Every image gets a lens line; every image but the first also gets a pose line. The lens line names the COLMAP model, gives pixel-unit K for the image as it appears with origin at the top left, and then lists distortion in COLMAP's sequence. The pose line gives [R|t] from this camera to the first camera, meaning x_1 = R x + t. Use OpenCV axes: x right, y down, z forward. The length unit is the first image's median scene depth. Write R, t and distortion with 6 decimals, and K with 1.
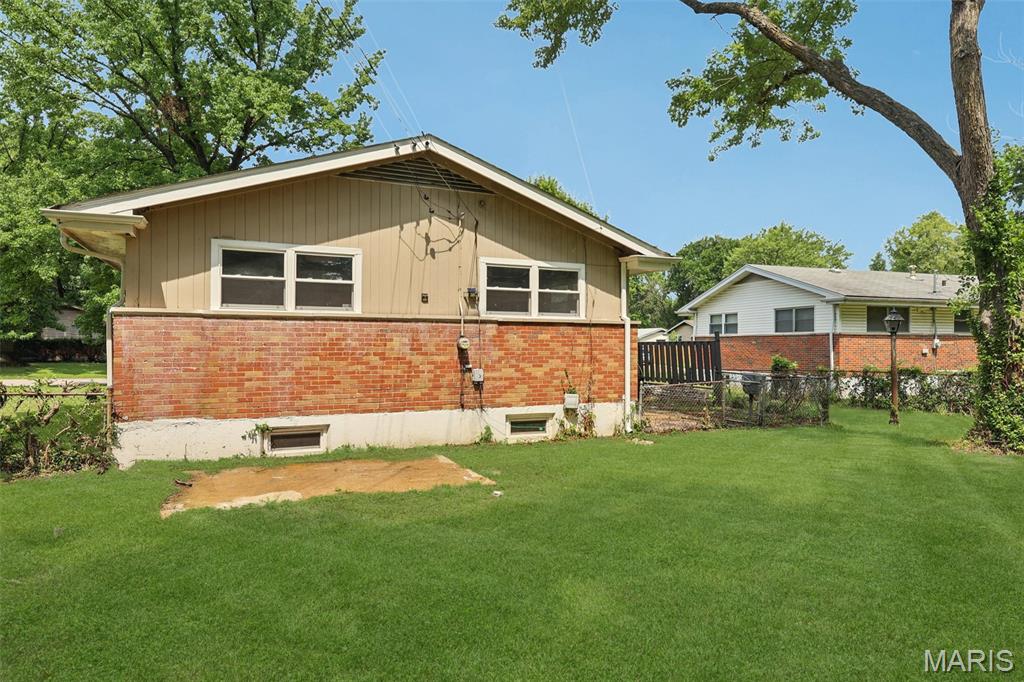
lens RADIAL K [[614.2, 0, 512.0], [0, 614.2, 341.0], [0, 0, 1]] dist [0.018326, 0.000956]
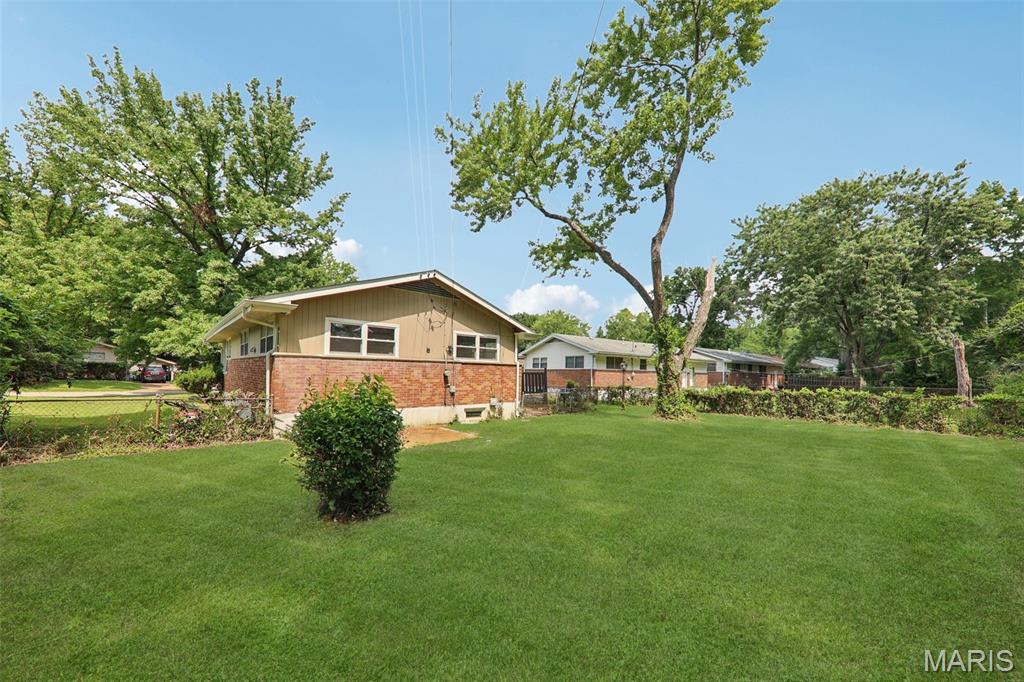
lens RADIAL K [[371.2, 0, 510.8], [0, 371.2, 376.1], [0, 0, 1]] dist [0.000117, 0.000010]
pose [[0.952361, 0.010937, 0.304777, -0.219300], [-0.016800, 0.999721, 0.016620, -0.009604], [-0.304510, -0.020948, 0.952279, -0.197988]]
